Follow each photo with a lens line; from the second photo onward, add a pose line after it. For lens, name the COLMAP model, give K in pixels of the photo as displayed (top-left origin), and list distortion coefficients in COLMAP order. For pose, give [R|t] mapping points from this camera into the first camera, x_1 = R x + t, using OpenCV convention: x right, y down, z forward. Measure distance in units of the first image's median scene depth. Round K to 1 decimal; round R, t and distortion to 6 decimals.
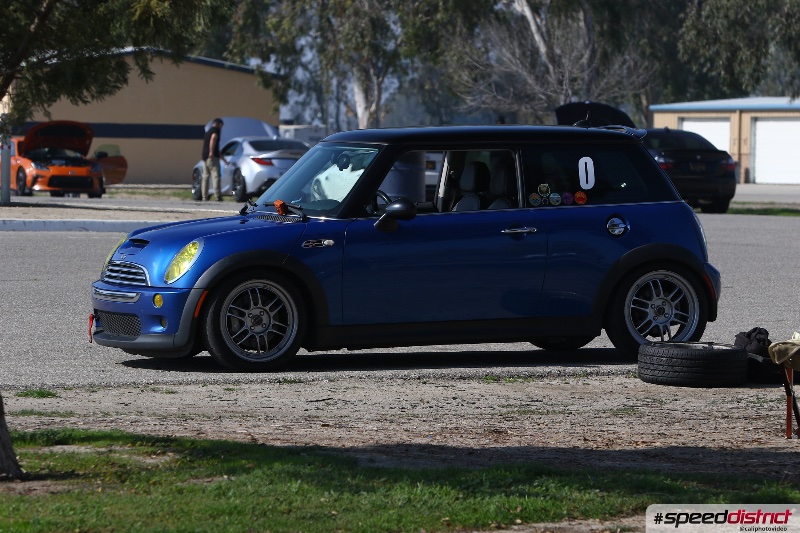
lens RADIAL K [[4350.4, 0, 400.0], [0, 4350.4, 266.5], [0, 0, 1]] dist [0.095686, -6.787293]
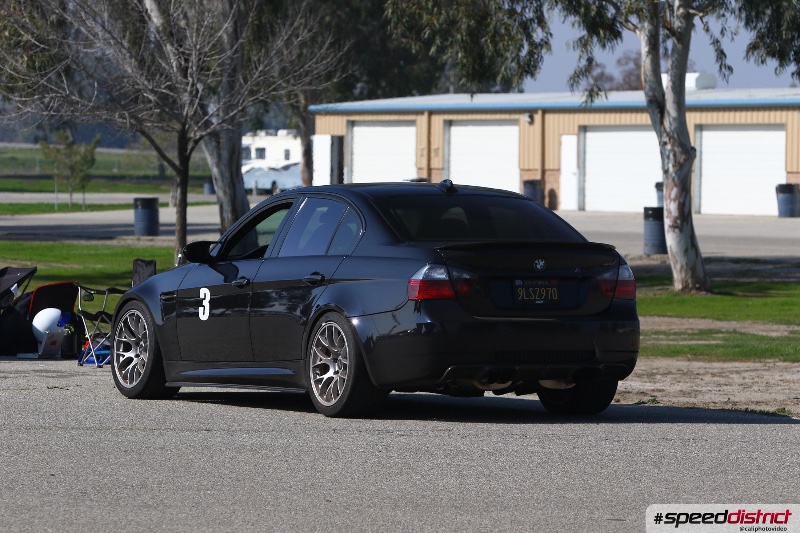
lens RADIAL K [[4350.4, 0, 400.0], [0, 4350.4, 266.5], [0, 0, 1]] dist [0.095686, -6.787293]
pose [[0.996562, -0.006324, 0.082615, 0.014932], [0.006244, 0.999980, 0.001225, -0.014409], [-0.082621, -0.000705, 0.996581, 0.358593]]
